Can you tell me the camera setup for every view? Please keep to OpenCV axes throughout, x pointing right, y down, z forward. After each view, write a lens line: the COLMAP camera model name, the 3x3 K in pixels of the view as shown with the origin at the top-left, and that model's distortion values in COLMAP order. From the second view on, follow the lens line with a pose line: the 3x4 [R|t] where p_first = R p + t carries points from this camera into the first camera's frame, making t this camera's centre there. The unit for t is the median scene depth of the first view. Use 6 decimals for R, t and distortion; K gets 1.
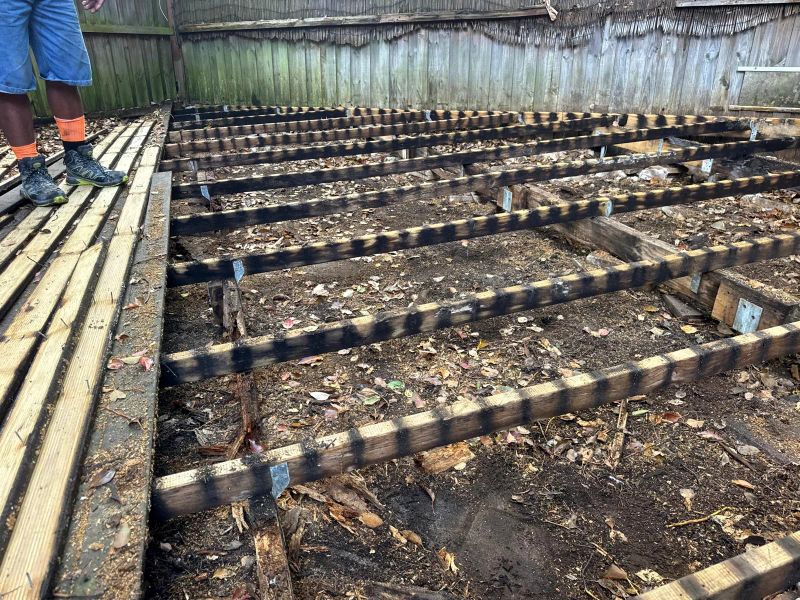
lens RADIAL K [[558.4, 0, 397.9], [0, 558.4, 295.8], [0, 0, 1]] dist [0.044300, -0.042456]
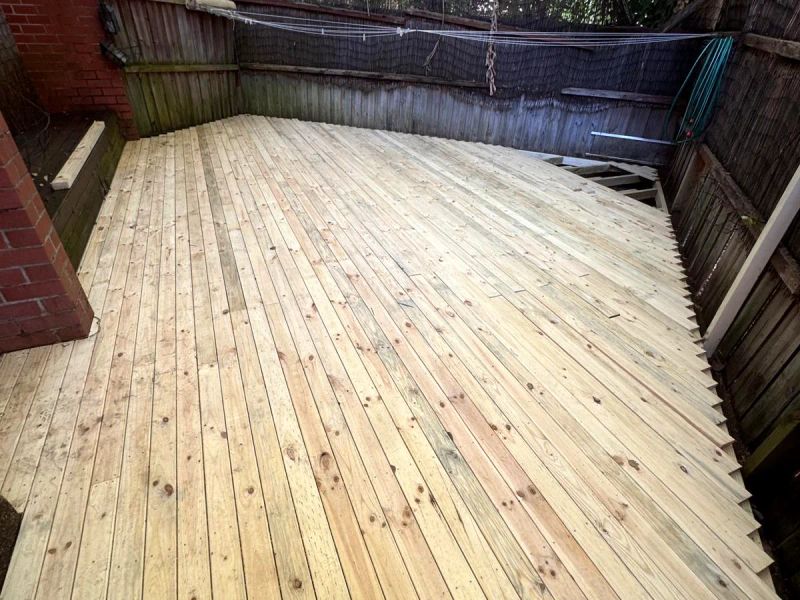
lens RADIAL K [[418.3, 0, 399.7], [0, 418.3, 312.4], [0, 0, 1]] dist [-0.003481, 0.000043]
pose [[0.994522, 0.009448, 0.104098, -0.102081], [-0.026291, 0.986500, 0.161634, -0.034049], [-0.101166, -0.163486, 0.981345, -0.254397]]
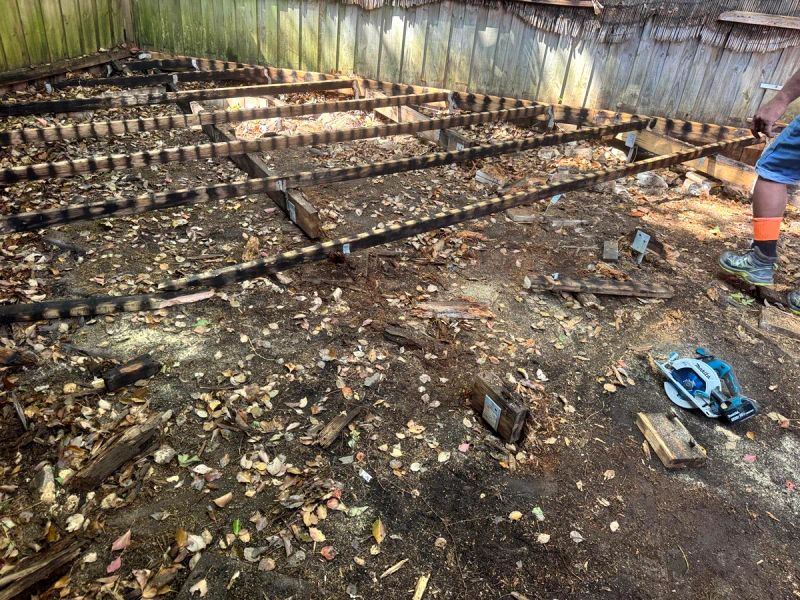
lens RADIAL K [[558.4, 0, 395.9], [0, 558.4, 298.6], [0, 0, 1]] dist [0.044300, -0.042456]
pose [[0.970020, -0.035430, 0.240428, -0.278468], [-0.000524, 0.989009, 0.147855, -0.127038], [-0.243024, -0.143548, 0.959340, 0.062397]]
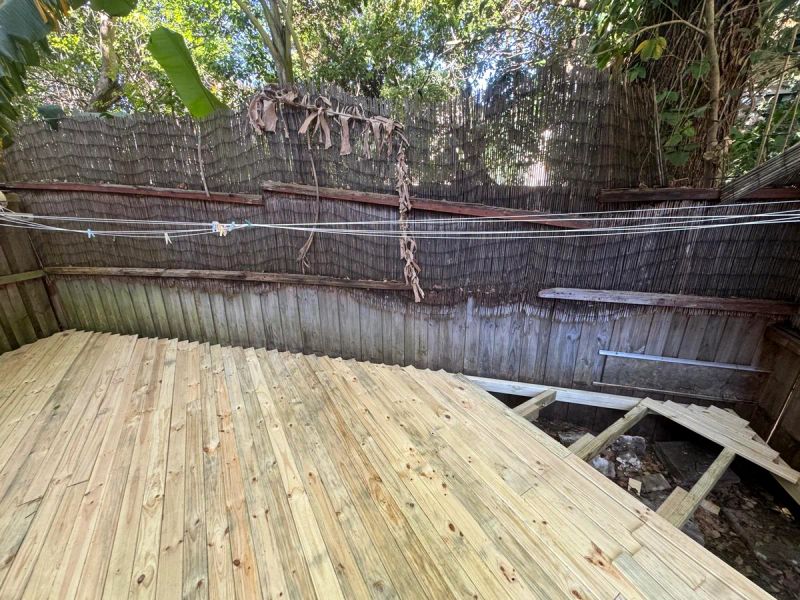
lens RADIAL K [[322.0, 0, 393.5], [0, 322.0, 302.8], [0, 0, 1]] dist [-0.001467, 0.000181]
pose [[0.975451, -0.085771, 0.202825, 0.105879], [0.098231, 0.993795, -0.052168, -0.398325], [-0.197092, 0.070811, 0.977824, 0.402843]]
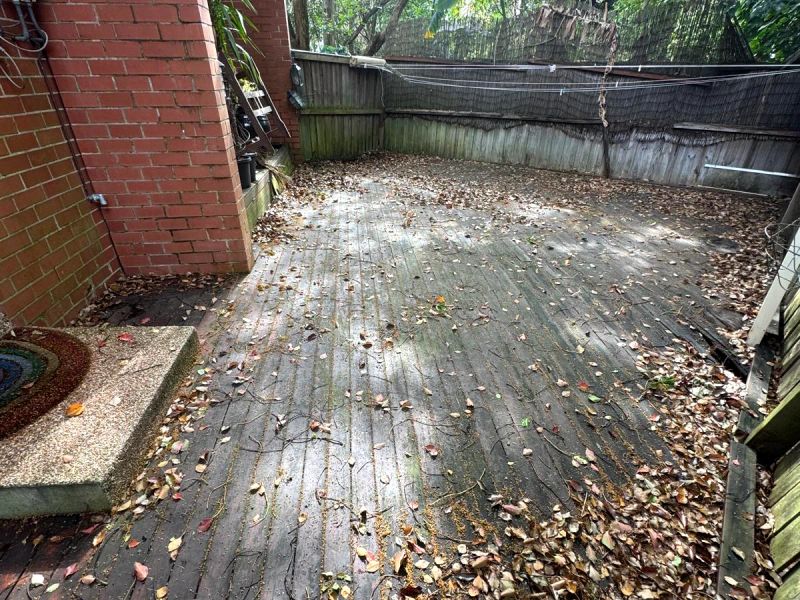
lens RADIAL K [[418.3, 0, 403.4], [0, 418.3, 317.2], [0, 0, 1]] dist [-0.003481, 0.000043]
pose [[0.976773, 0.134708, -0.166638, -0.033100], [-0.120676, 0.988448, 0.091693, 0.050998], [0.177065, -0.069454, 0.981745, -0.393114]]
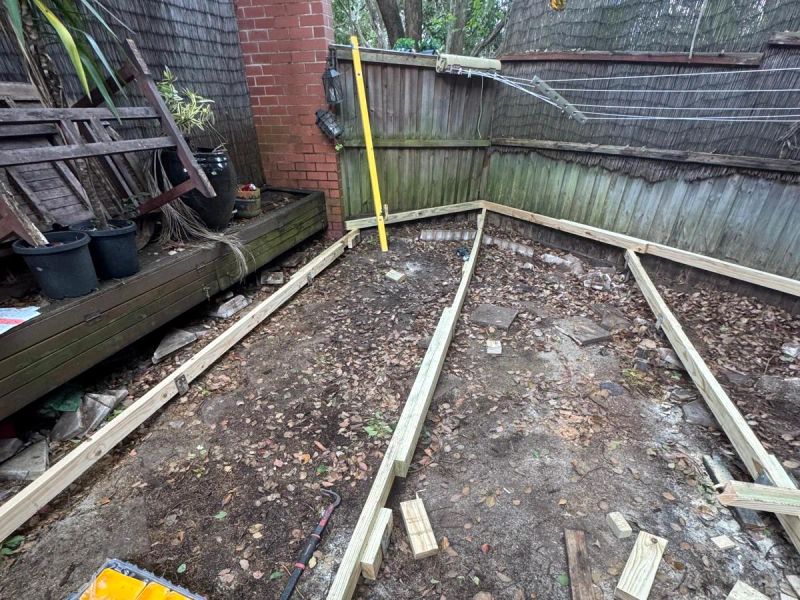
lens RADIAL K [[418.3, 0, 407.1], [0, 418.3, 369.6], [0, 0, 1]] dist [-0.003481, 0.000043]
pose [[0.841113, 0.310284, -0.443004, -0.007133], [-0.246018, 0.948924, 0.197531, -0.184196], [0.481668, -0.057159, 0.874488, 0.156958]]
